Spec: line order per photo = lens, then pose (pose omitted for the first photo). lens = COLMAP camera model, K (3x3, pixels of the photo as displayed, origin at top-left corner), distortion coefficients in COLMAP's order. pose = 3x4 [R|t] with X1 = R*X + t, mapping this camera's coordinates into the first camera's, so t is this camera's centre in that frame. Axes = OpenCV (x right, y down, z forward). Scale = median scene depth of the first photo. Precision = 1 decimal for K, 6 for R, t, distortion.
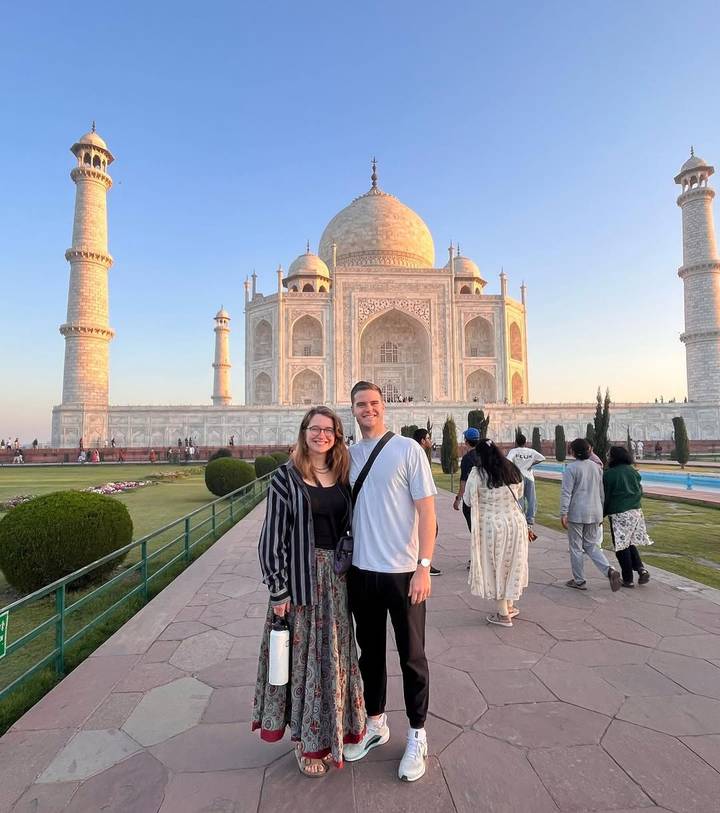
lens RADIAL K [[483.3, 0, 357.8], [0, 483.3, 410.0], [0, 0, 1]] dist [-0.013254, 0.001368]
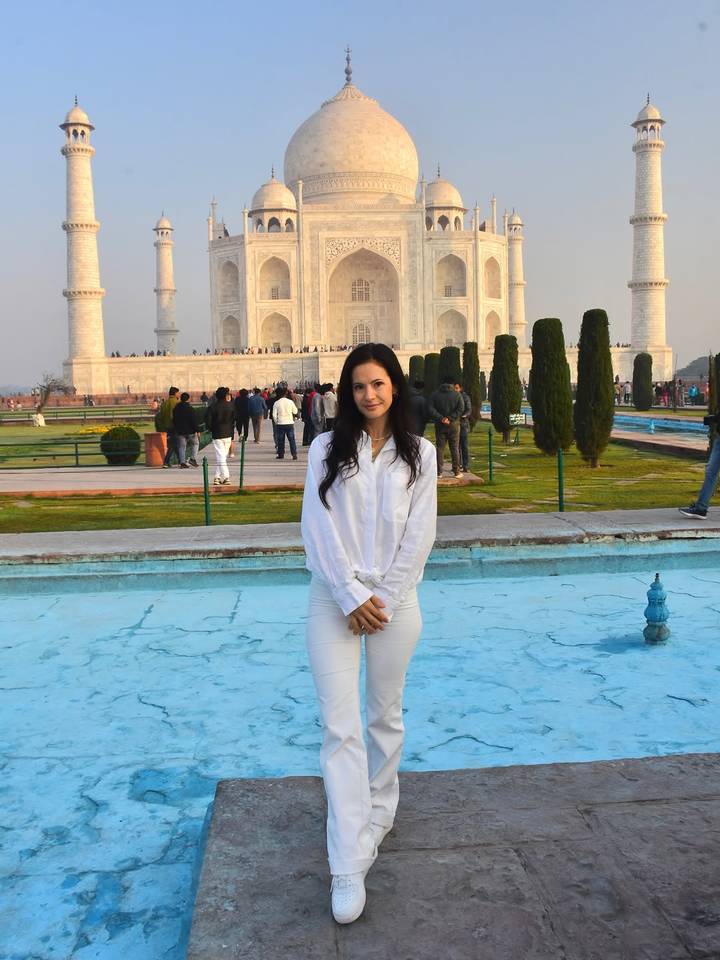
lens RADIAL K [[829.8, 0, 349.9], [0, 829.8, 468.3], [0, 0, 1]] dist [-0.076752, 0.057062]
pose [[0.999886, -0.009505, -0.011758, 0.063955], [0.011375, 0.985222, 0.170902, -0.056550], [0.009960, -0.171016, 0.985218, -0.712510]]
